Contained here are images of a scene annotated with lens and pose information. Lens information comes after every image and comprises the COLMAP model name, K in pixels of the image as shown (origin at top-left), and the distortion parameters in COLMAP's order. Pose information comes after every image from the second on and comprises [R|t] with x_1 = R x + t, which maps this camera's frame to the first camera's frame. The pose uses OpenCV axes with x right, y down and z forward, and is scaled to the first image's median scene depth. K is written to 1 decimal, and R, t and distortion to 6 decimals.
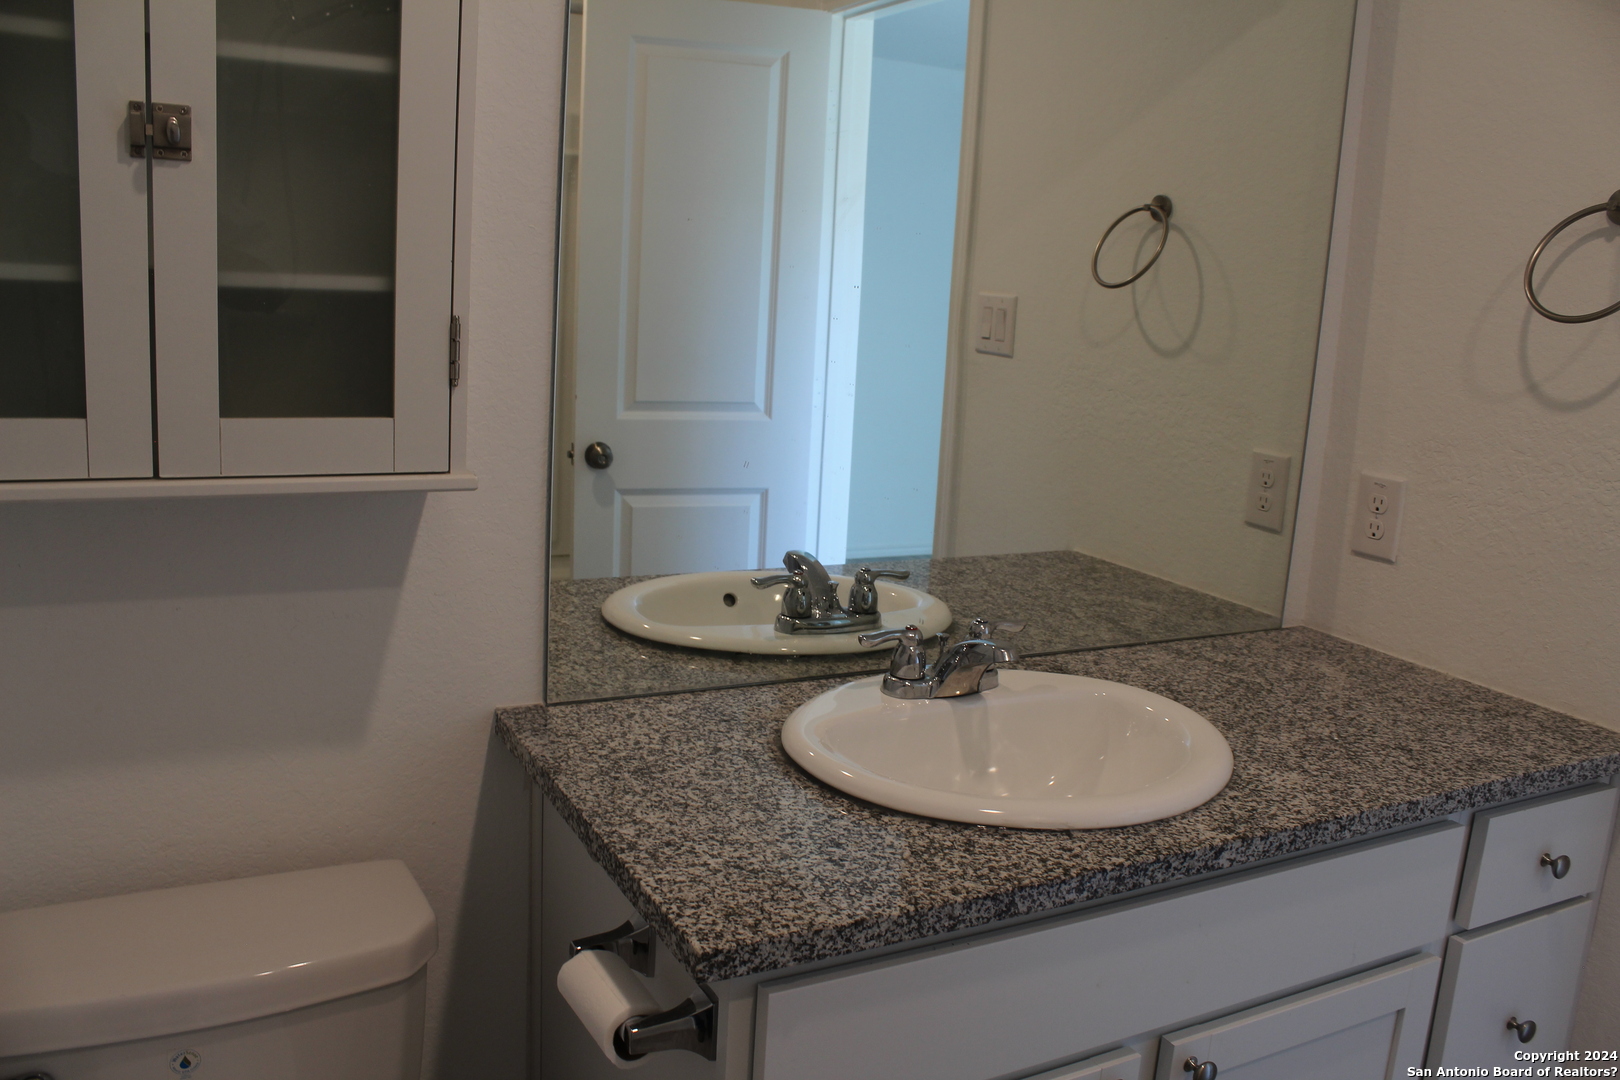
lens RADIAL K [[1339.4, 0, 811.7], [0, 1339.4, 550.3], [0, 0, 1]] dist [-0.168373, 0.148733]
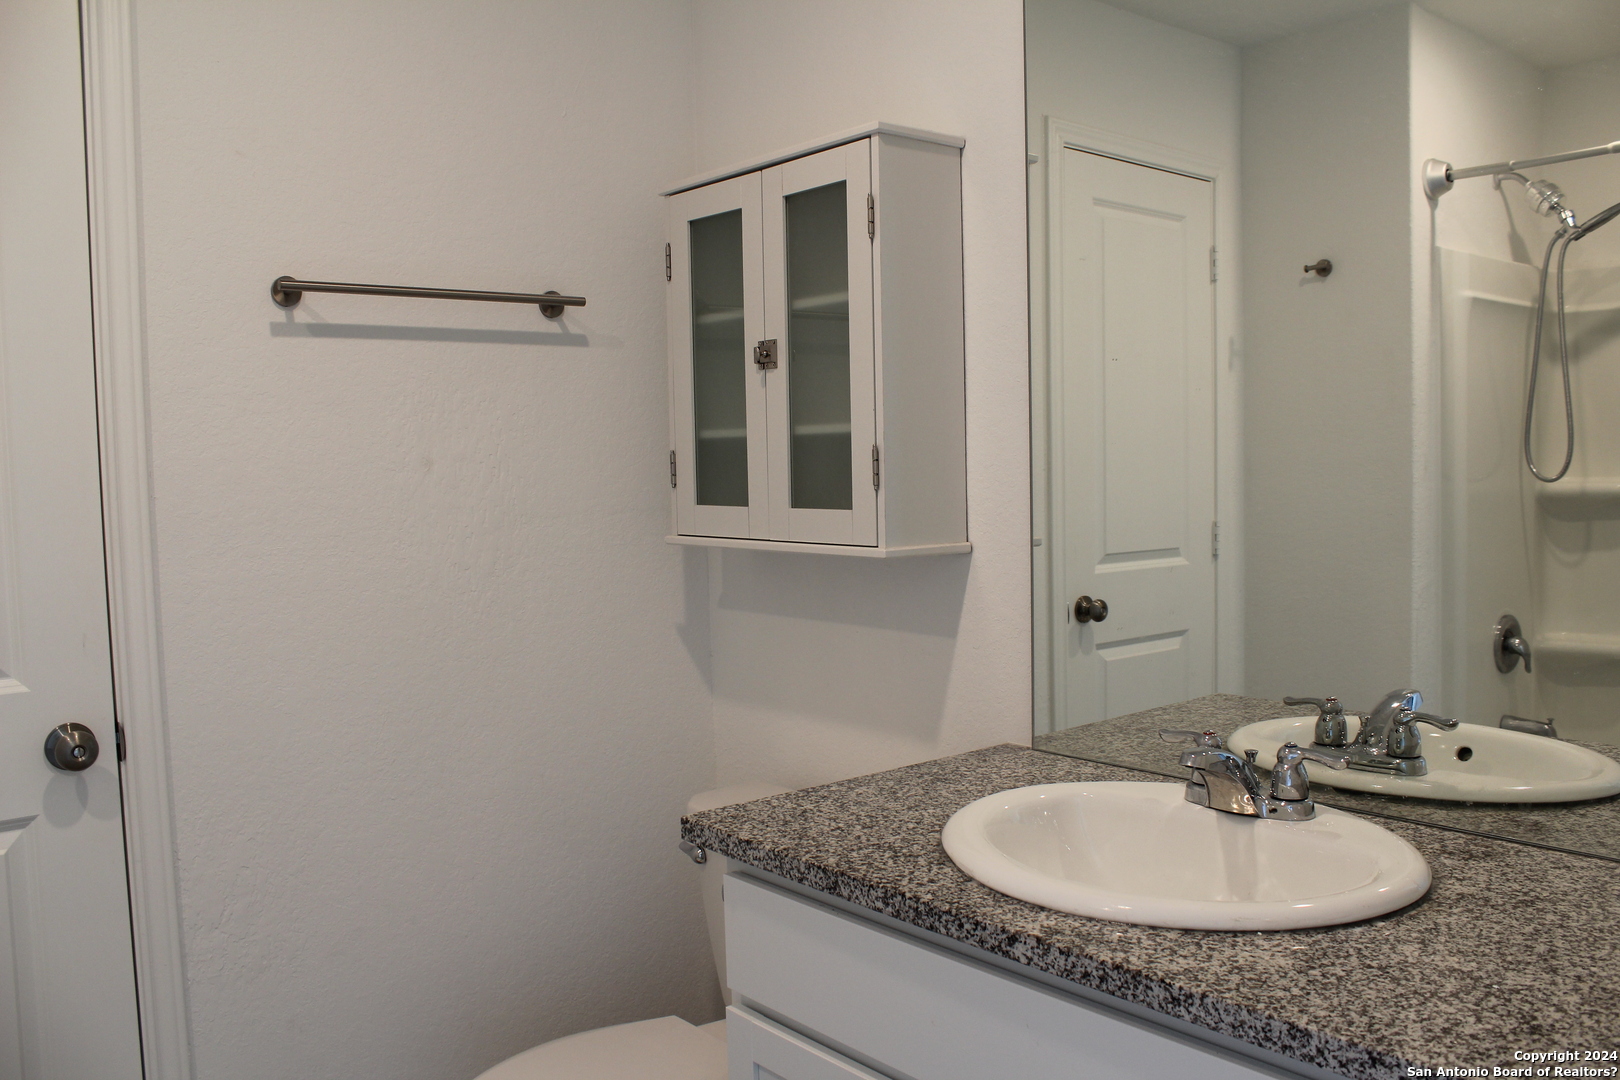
lens RADIAL K [[1339.4, 0, 811.7], [0, 1339.4, 550.3], [0, 0, 1]] dist [-0.168373, 0.148733]
pose [[0.189010, -0.001074, -0.981975, 1.218676], [-0.172200, 0.984467, -0.034221, 0.011219], [0.966759, 0.175564, 0.185890, 0.635067]]
